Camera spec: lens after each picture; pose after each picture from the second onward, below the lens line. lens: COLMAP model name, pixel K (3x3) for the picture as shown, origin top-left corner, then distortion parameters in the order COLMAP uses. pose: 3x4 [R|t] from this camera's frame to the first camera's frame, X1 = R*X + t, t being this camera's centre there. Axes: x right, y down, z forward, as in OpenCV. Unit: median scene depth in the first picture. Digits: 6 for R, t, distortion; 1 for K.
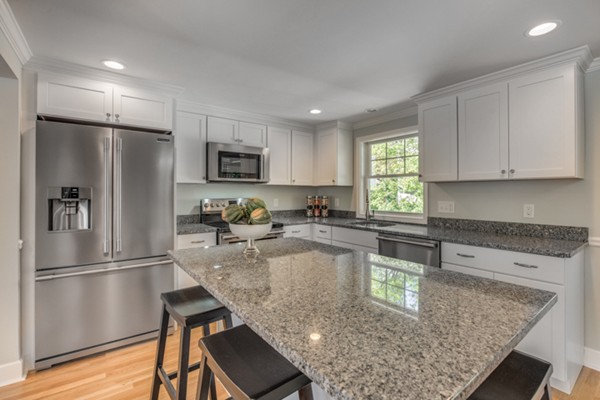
lens RADIAL K [[274.7, 0, 302.6], [0, 274.7, 191.0], [0, 0, 1]] dist [-0.017190, 0.000424]
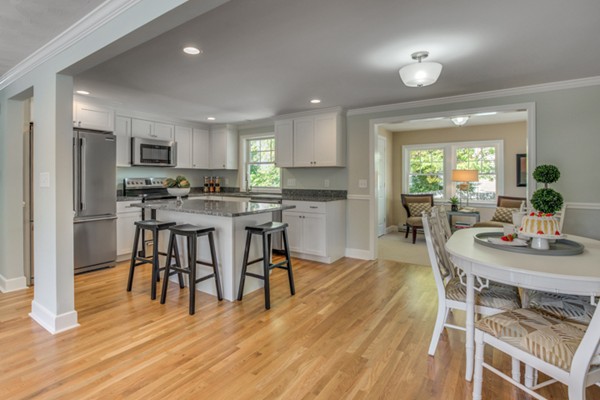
lens RADIAL K [[302.8, 0, 287.4], [0, 302.8, 177.3], [0, 0, 1]] dist [-0.020143, 0.004423]
pose [[0.953557, 0.000303, 0.301211, -0.049754], [-0.002544, 0.999972, 0.007050, 0.011960], [-0.301200, -0.007489, 0.953531, -0.653123]]
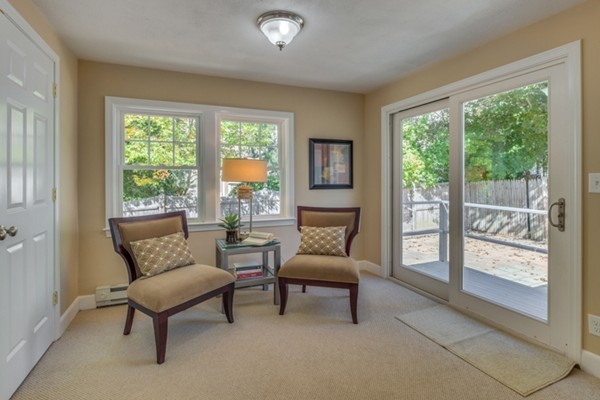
lens RADIAL K [[289.4, 0, 296.6], [0, 289.4, 181.5], [0, 0, 1]] dist [-0.022847, 0.003172]
pose [[0.246086, -0.001587, 0.969247, 0.673879], [-0.006454, 0.999974, 0.003275, 0.040593], [-0.969227, -0.007061, 0.246069, 0.363654]]
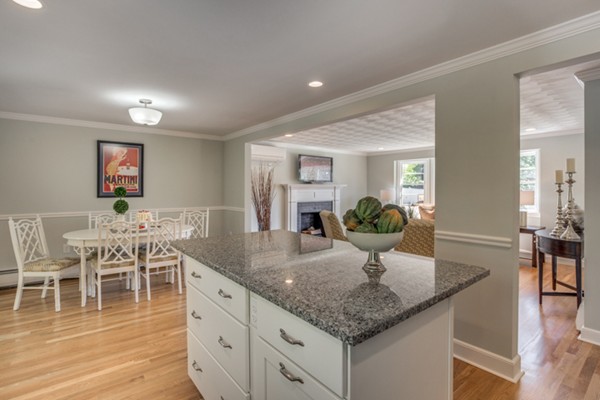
lens RADIAL K [[289.4, 0, 293.2], [0, 289.4, 187.3], [0, 0, 1]] dist [-0.022847, 0.003172]
pose [[-0.999885, 0.001732, -0.015066, 0.021978], [0.001899, 0.999936, -0.011143, 0.004339], [0.015046, -0.011170, -0.999824, 0.914585]]
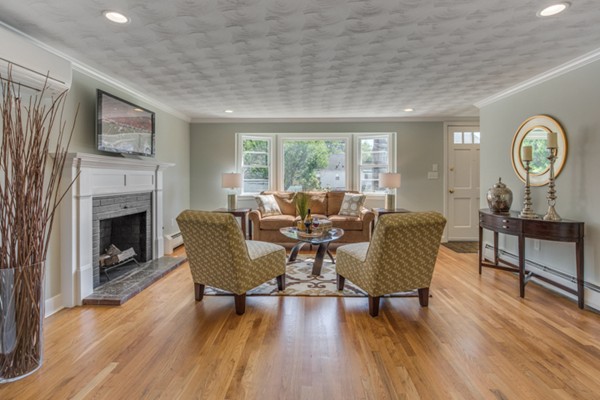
lens RADIAL K [[289.4, 0, 300.4], [0, 289.4, 178.2], [0, 0, 1]] dist [-0.022847, 0.003172]
pose [[-0.624310, 0.001627, -0.781175, 0.242414], [0.005829, 0.999980, -0.002576, 0.033967], [0.781155, -0.006161, -0.624307, -0.016570]]
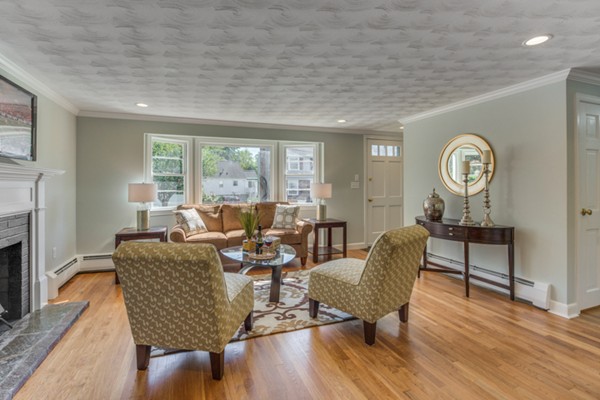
lens RADIAL K [[289.4, 0, 291.3], [0, 289.4, 183.0], [0, 0, 1]] dist [-0.022847, 0.003172]
pose [[-0.291041, -0.004096, -0.956702, 0.244042], [0.009957, 0.999924, -0.007310, 0.014832], [0.956659, -0.011653, -0.290978, -0.307126]]
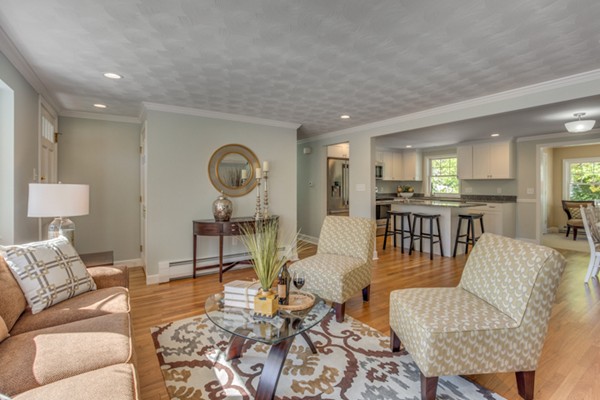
lens RADIAL K [[289.4, 0, 322.4], [0, 289.4, 188.0], [0, 0, 1]] dist [-0.022847, 0.003172]
pose [[0.999758, 0.000535, -0.021989, -0.571499], [-0.000232, 0.999906, 0.013744, 0.005946], [0.021994, -0.013736, 0.999664, -1.267221]]
